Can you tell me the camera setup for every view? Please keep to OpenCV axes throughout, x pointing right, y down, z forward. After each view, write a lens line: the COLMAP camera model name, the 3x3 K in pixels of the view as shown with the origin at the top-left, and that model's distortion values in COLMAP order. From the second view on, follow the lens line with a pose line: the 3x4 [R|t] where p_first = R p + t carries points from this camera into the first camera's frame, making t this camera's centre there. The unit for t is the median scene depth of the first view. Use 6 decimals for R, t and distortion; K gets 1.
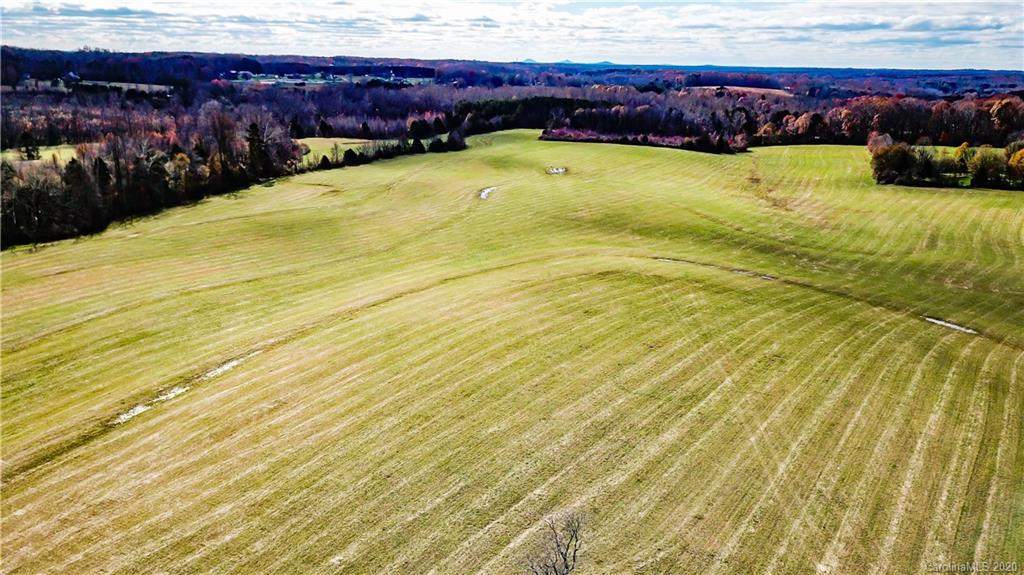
lens RADIAL K [[771.5, 0, 510.9], [0, 771.5, 290.4], [0, 0, 1]] dist [0.032323, -0.004295]
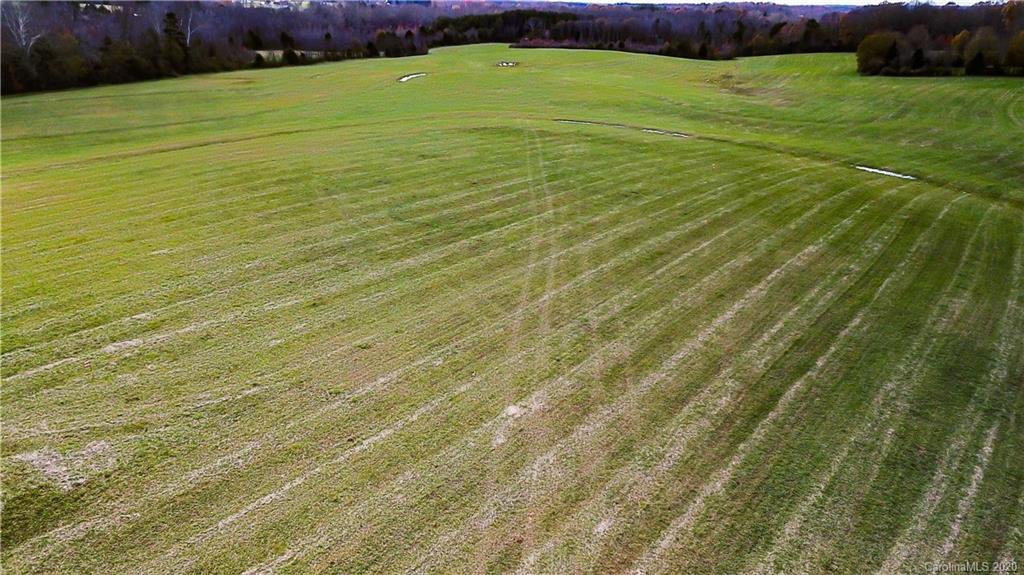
lens RADIAL K [[771.5, 0, 509.8], [0, 771.5, 281.7], [0, 0, 1]] dist [0.032323, -0.004295]
pose [[0.999792, 0.000993, -0.020391, 0.216367], [0.000200, 0.998291, 0.058441, 0.117013], [0.020415, -0.058433, 0.998083, 0.215713]]
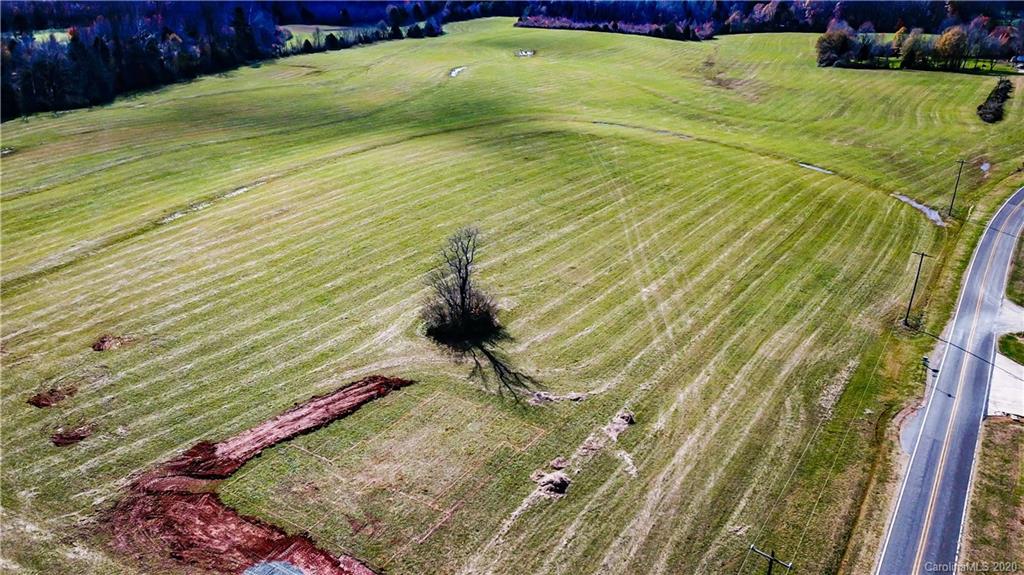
lens RADIAL K [[771.5, 0, 513.8], [0, 771.5, 283.9], [0, 0, 1]] dist [0.032323, -0.004295]
pose [[0.999811, -0.003800, 0.019055, 0.057726], [0.001481, 0.992743, 0.120244, 0.084245], [-0.019373, -0.120193, 0.992561, -0.271635]]
